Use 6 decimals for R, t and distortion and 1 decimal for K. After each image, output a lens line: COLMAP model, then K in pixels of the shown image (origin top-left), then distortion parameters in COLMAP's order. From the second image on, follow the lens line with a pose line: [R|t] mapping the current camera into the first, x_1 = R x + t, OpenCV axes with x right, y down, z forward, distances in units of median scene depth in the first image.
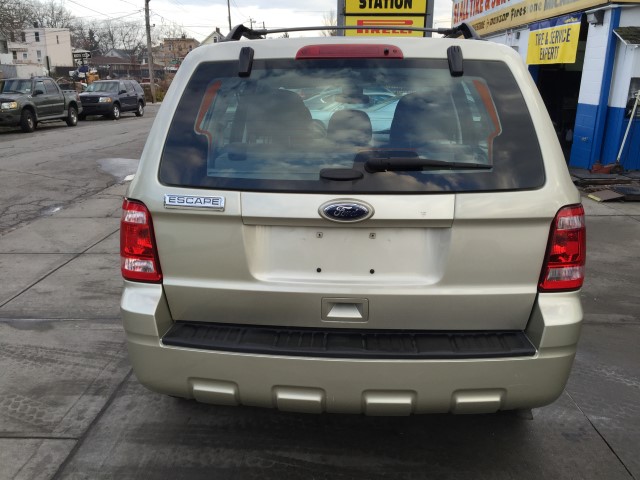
lens RADIAL K [[548.4, 0, 320.0], [0, 548.4, 240.0], [0, 0, 1]] dist [0.068089, -0.088303]
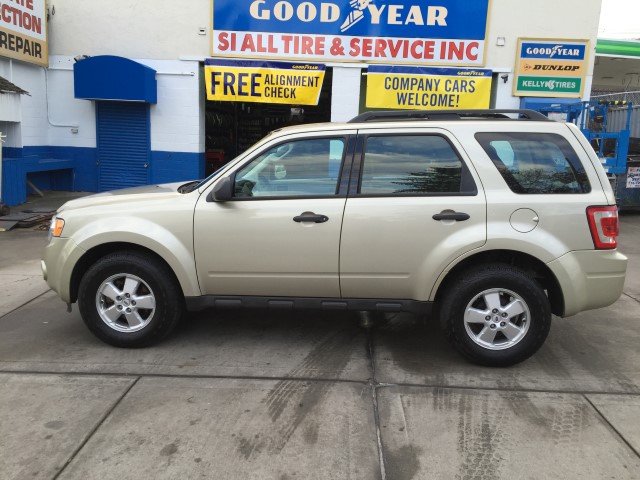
lens RADIAL K [[548.4, 0, 320.0], [0, 548.4, 240.0], [0, 0, 1]] dist [0.068089, -0.088303]
pose [[0.025780, -0.193545, 0.980753, -1.631592], [0.249635, 0.951243, 0.181159, -0.400909], [-0.967997, 0.240160, 0.072839, 1.345483]]
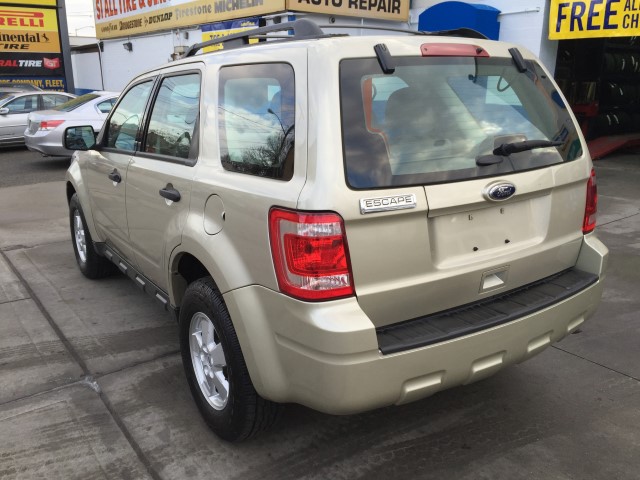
lens RADIAL K [[555.9, 0, 320.0], [0, 555.9, 240.0], [0, 0, 1]] dist [0.047546, -0.066135]
pose [[0.794516, -0.174400, 0.581661, -0.629086], [0.174840, 0.983008, 0.055914, -0.055817], [-0.581529, 0.057273, 0.811507, 0.189785]]
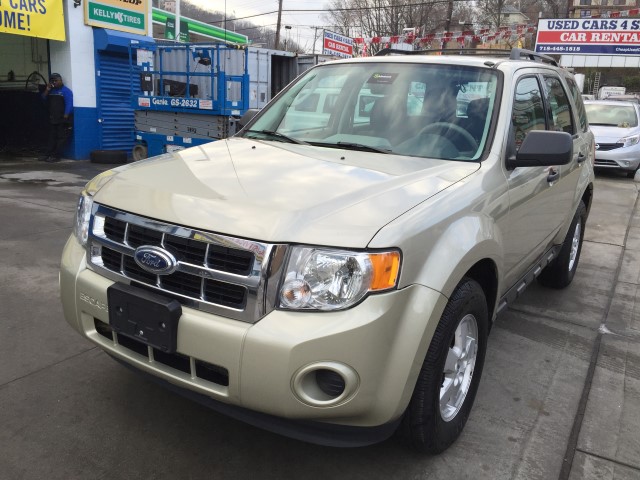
lens RADIAL K [[548.4, 0, 320.0], [0, 548.4, 240.0], [0, 0, 1]] dist [0.068089, -0.088303]
pose [[-0.866019, -0.171499, 0.469679, -0.390586], [0.080858, 0.878941, 0.470027, -0.682915], [-0.493429, 0.445030, -0.747313, 2.651293]]
